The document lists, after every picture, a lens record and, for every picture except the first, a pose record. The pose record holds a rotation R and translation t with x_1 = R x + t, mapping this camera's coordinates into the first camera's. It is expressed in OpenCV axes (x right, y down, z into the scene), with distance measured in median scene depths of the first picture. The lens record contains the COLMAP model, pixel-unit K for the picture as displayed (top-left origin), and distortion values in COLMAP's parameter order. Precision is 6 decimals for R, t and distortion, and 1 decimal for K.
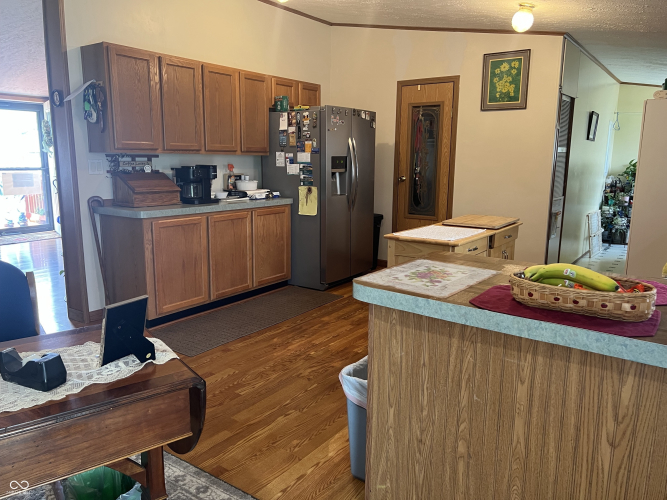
lens RADIAL K [[503.3, 0, 333.5], [0, 503.3, 250.0], [0, 0, 1]] dist [0.082136, -0.084105]
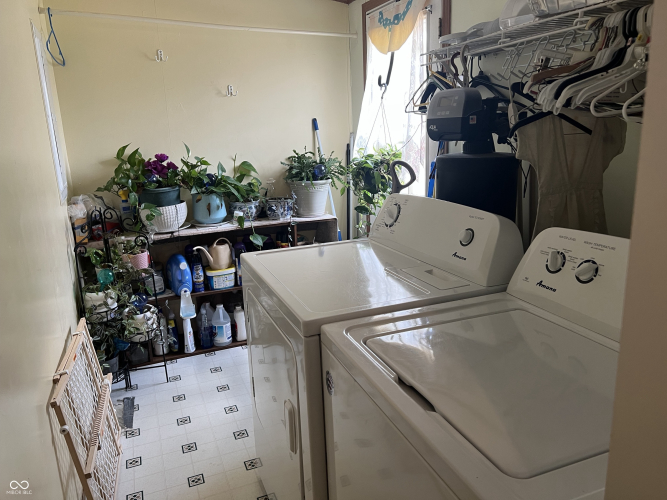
lens RADIAL K [[499.7, 0, 333.5], [0, 499.7, 250.0], [0, 0, 1]] dist [0.057097, -0.064095]
pose [[0.546200, -0.232155, 0.804841, 0.358407], [0.199761, 0.969206, 0.143999, -0.125690], [-0.813487, 0.082124, 0.575756, 0.678548]]
